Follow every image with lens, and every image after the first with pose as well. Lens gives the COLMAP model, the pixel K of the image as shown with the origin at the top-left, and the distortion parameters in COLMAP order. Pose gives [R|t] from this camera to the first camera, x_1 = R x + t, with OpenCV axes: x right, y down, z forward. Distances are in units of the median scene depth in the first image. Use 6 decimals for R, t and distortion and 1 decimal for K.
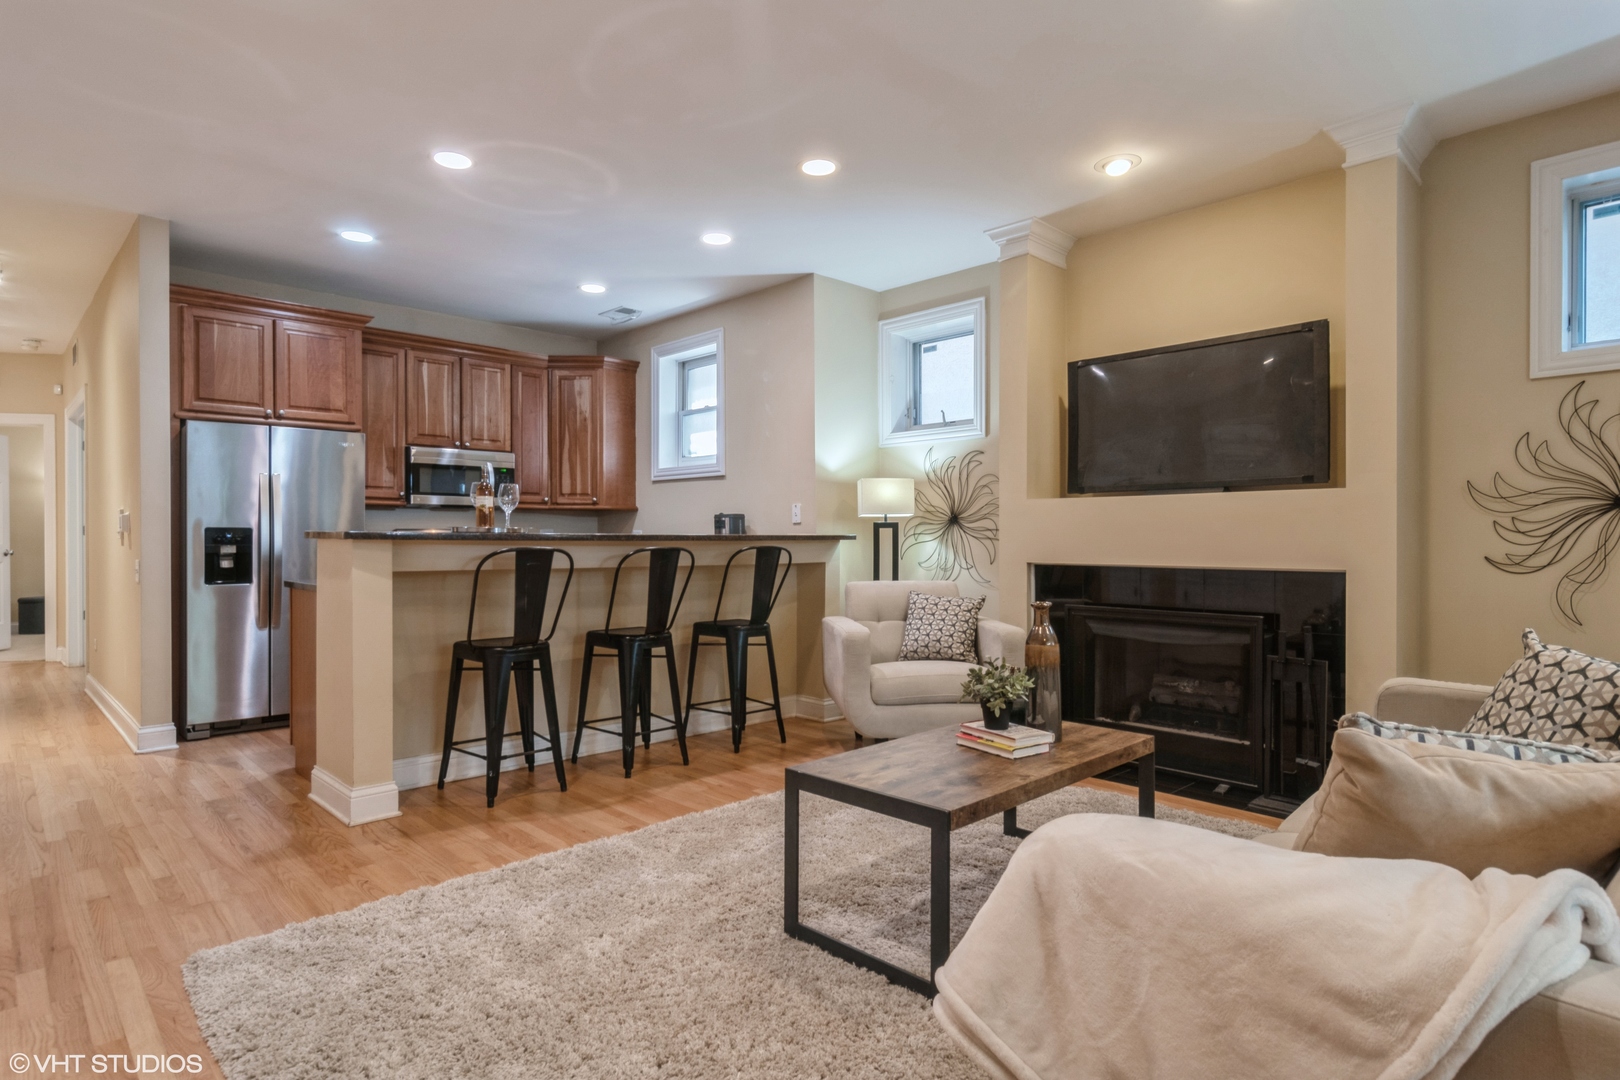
lens RADIAL K [[875.4, 0, 808.1], [0, 875.4, 536.8], [0, 0, 1]] dist [-0.000611, -0.000540]
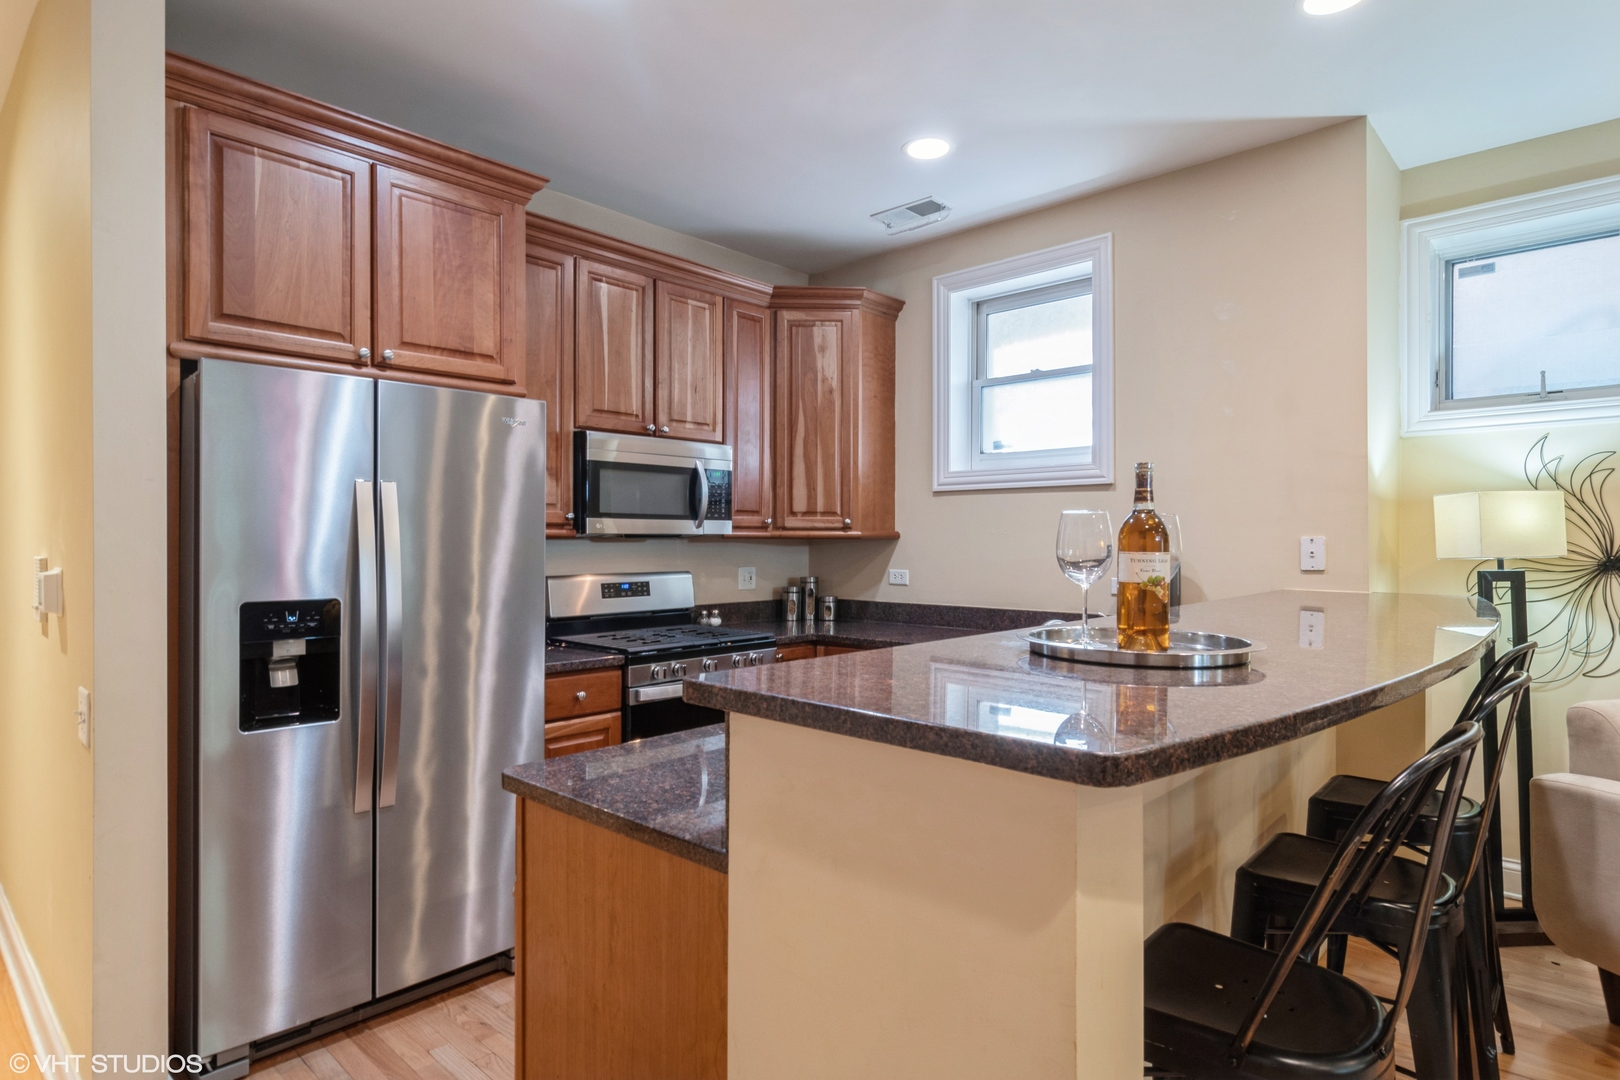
lens RADIAL K [[875.4, 0, 808.2], [0, 875.4, 535.6], [0, 0, 1]] dist [-0.000611, -0.000540]
pose [[0.998296, -0.002391, 0.058302, -0.345382], [0.002639, 0.999988, -0.004171, -0.033953], [-0.058291, 0.004318, 0.998290, 0.436156]]
